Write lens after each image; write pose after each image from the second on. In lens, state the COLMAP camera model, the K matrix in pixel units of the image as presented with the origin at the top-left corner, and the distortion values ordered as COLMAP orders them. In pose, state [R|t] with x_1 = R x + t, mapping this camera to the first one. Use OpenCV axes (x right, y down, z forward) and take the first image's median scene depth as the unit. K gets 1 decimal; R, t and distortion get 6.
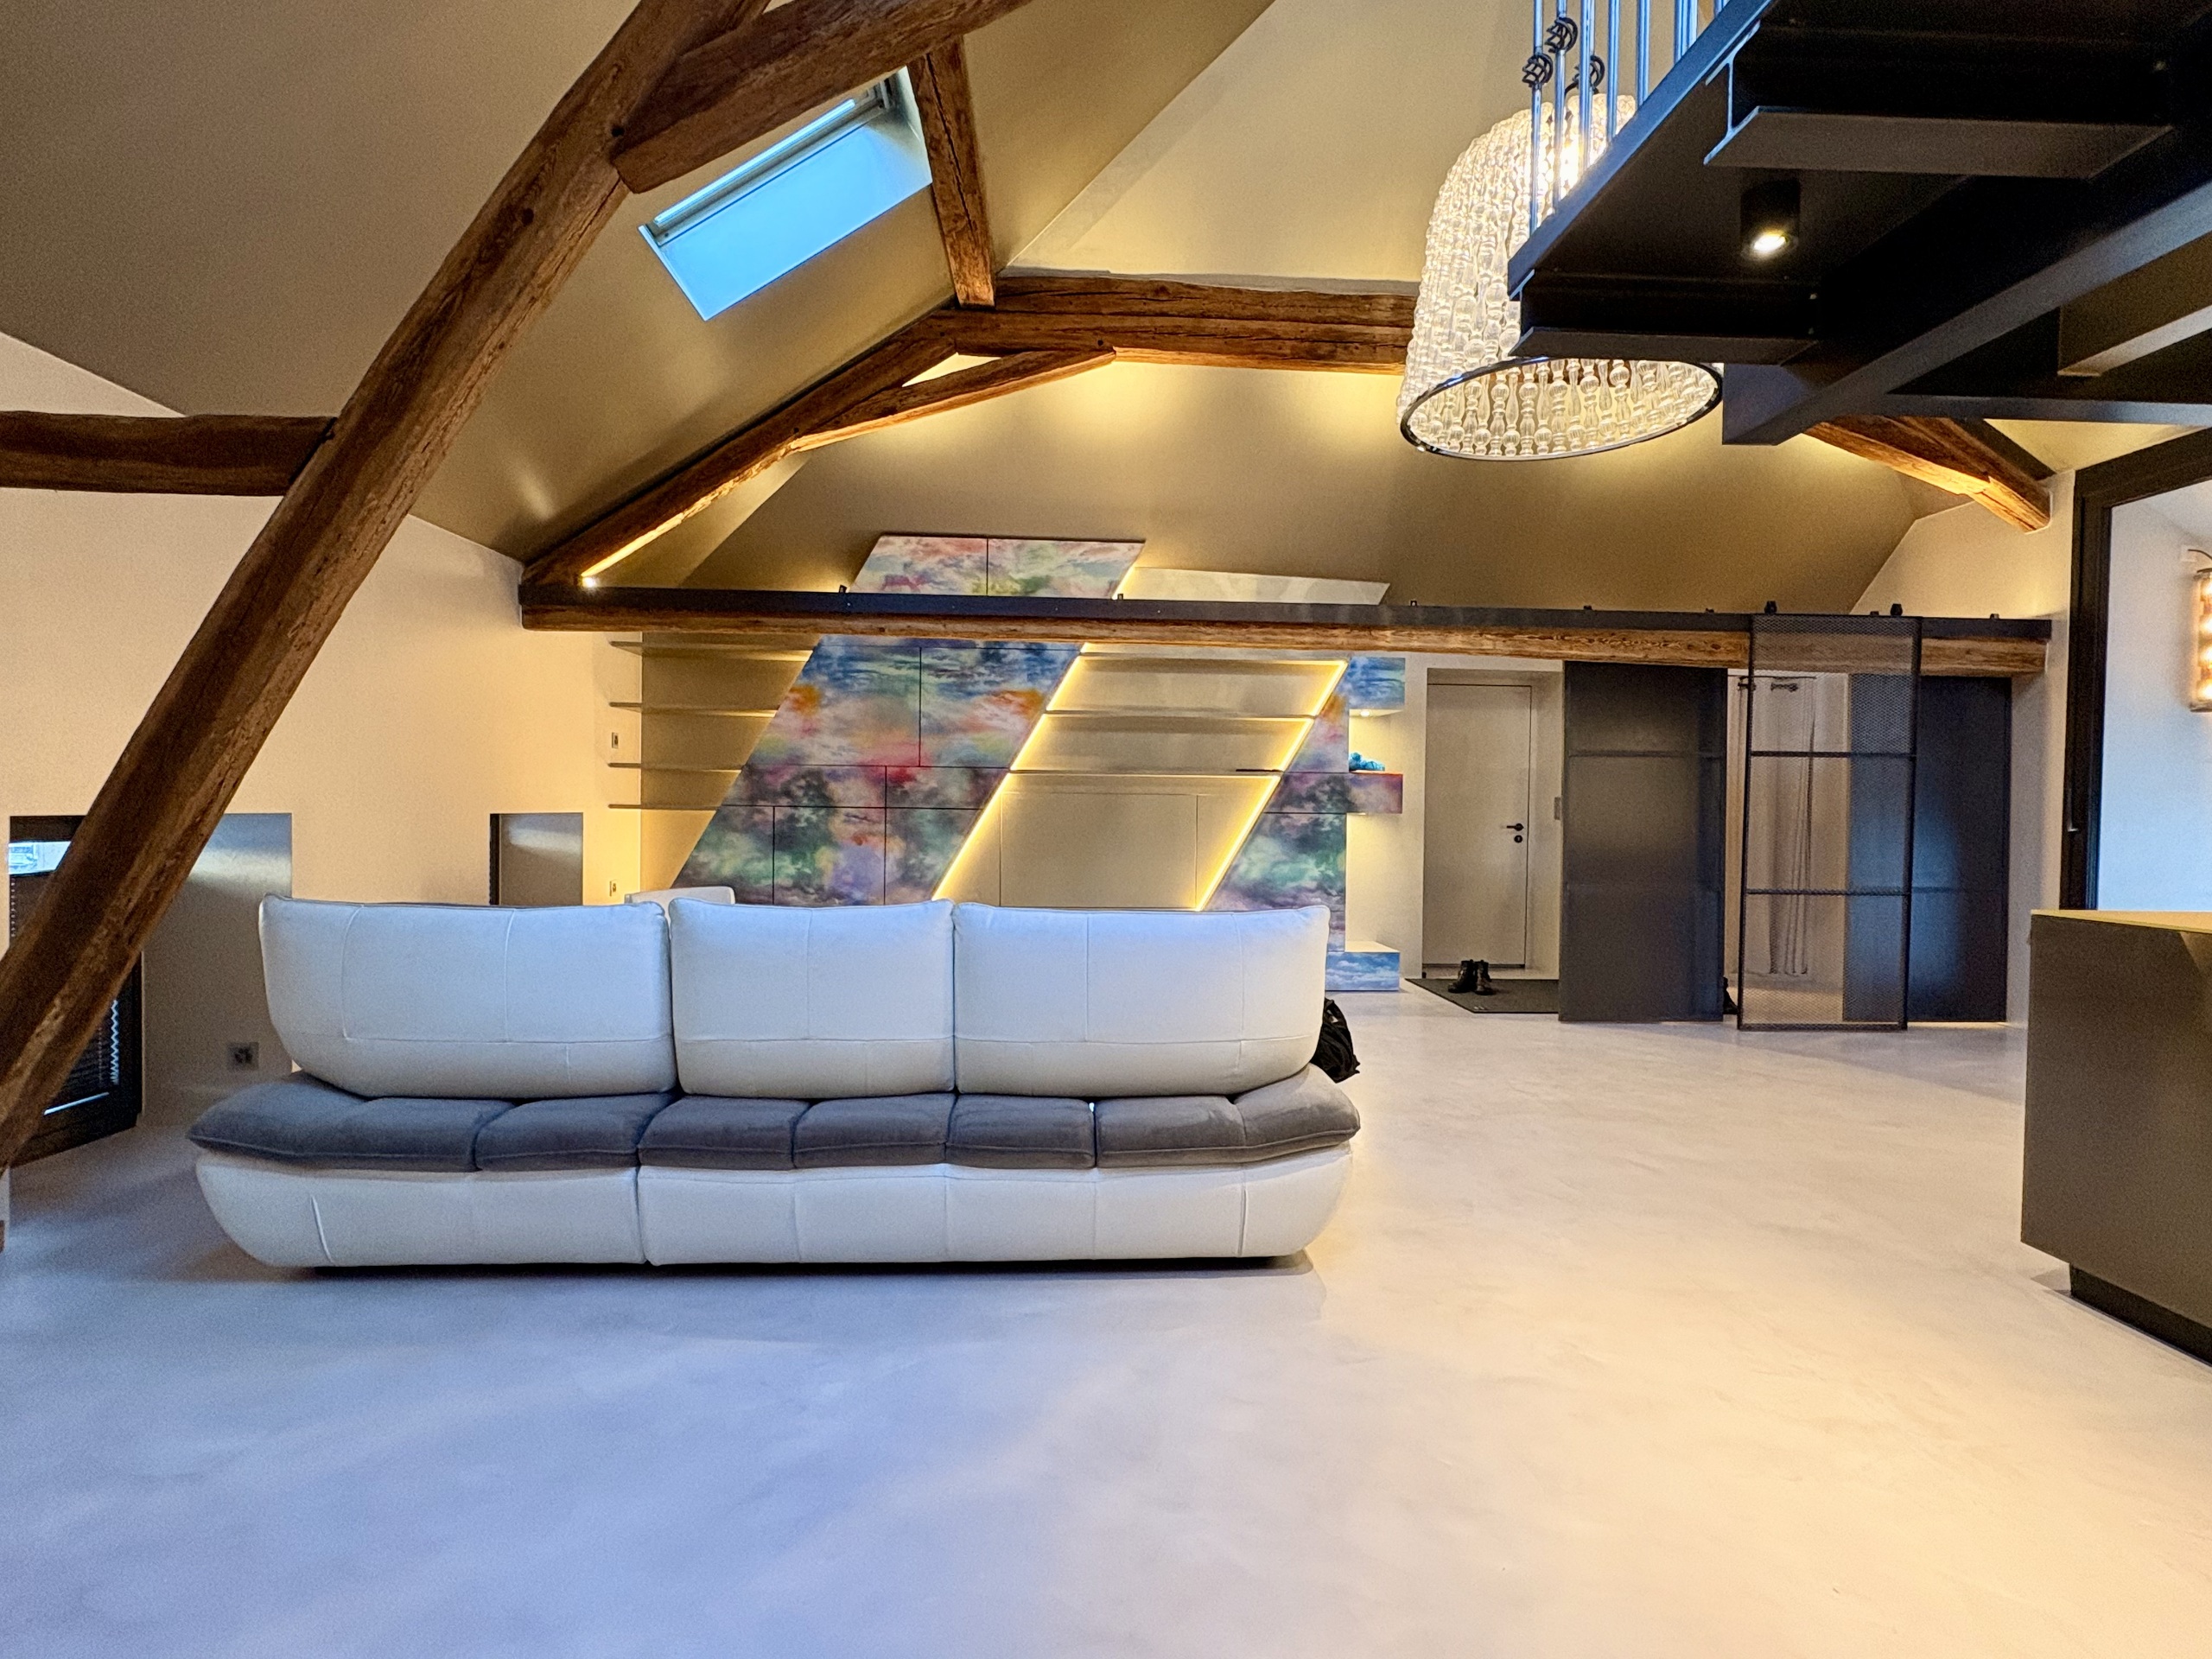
lens RADIAL K [[1114.8, 0, 1105.4], [0, 1114.8, 832.2], [0, 0, 1]] dist [0.000396, -0.000760]
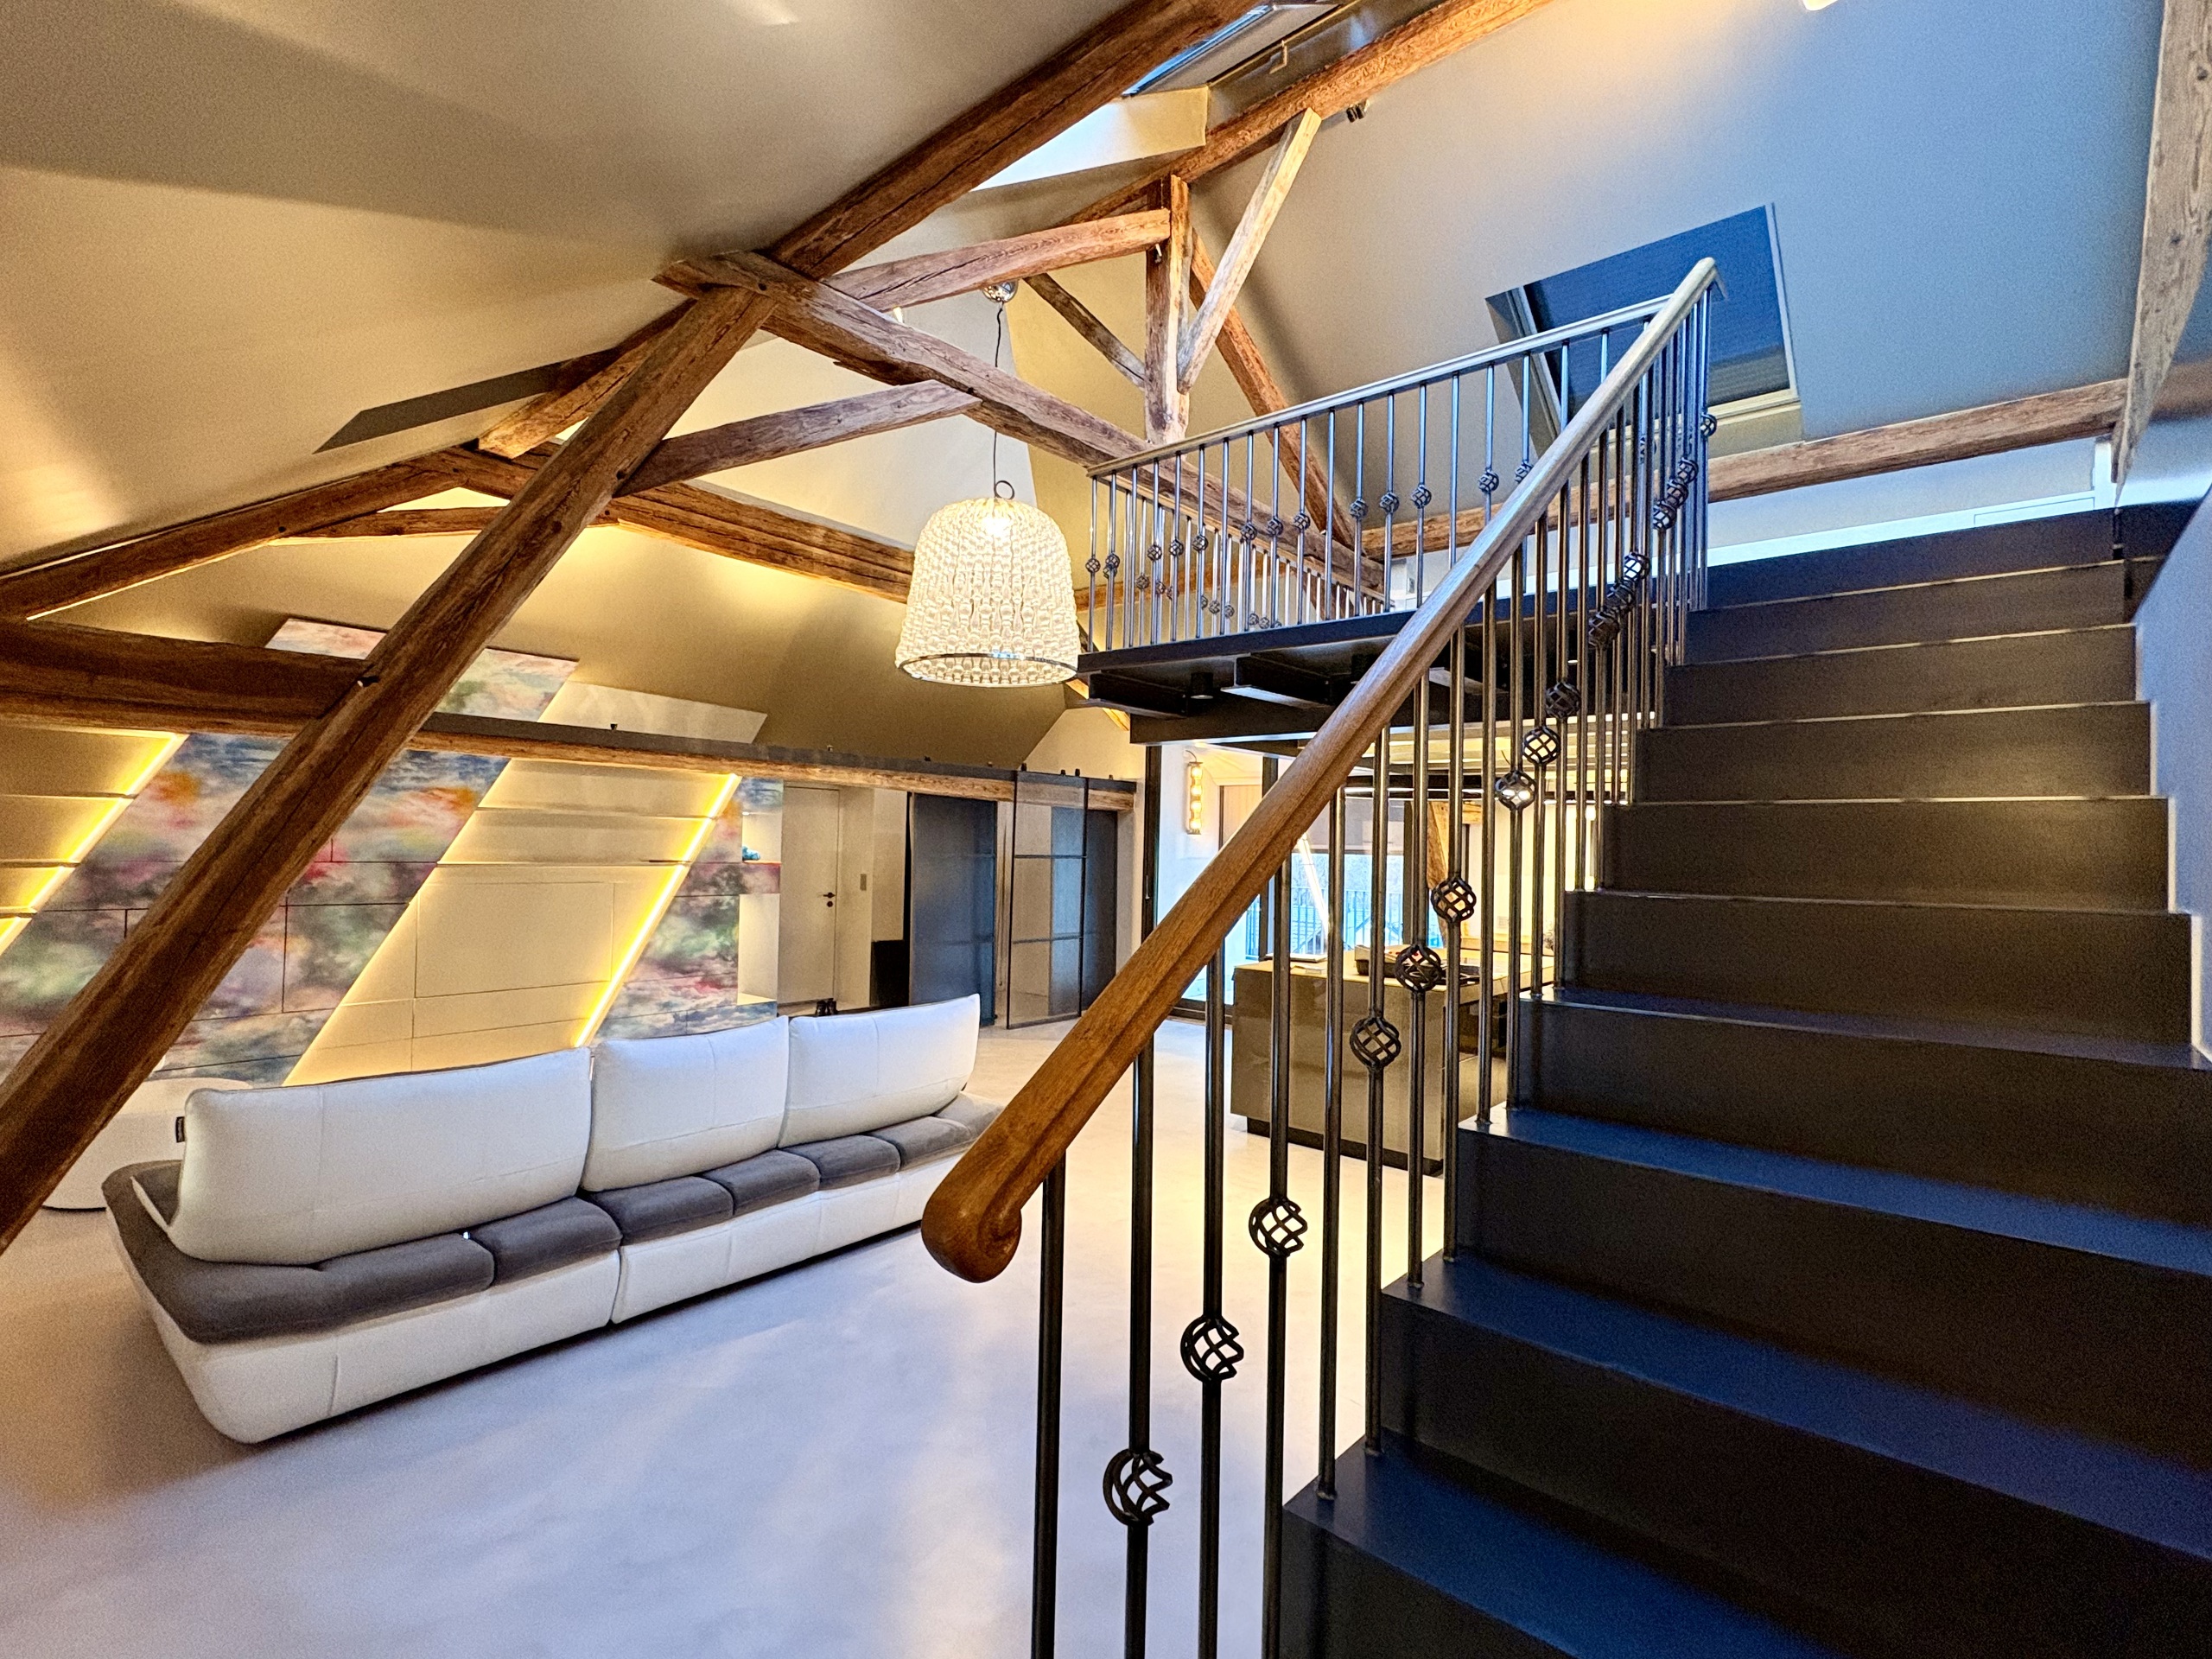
lens RADIAL K [[1035.8, 0, 1110.6], [0, 1035.8, 826.7], [0, 0, 1]] dist [-0.003403, 0.000135]
pose [[0.681534, 0.015452, 0.731623, -0.362801], [0.002599, 0.999720, -0.023536, -0.066511], [-0.731782, 0.017942, 0.681303, -0.107001]]
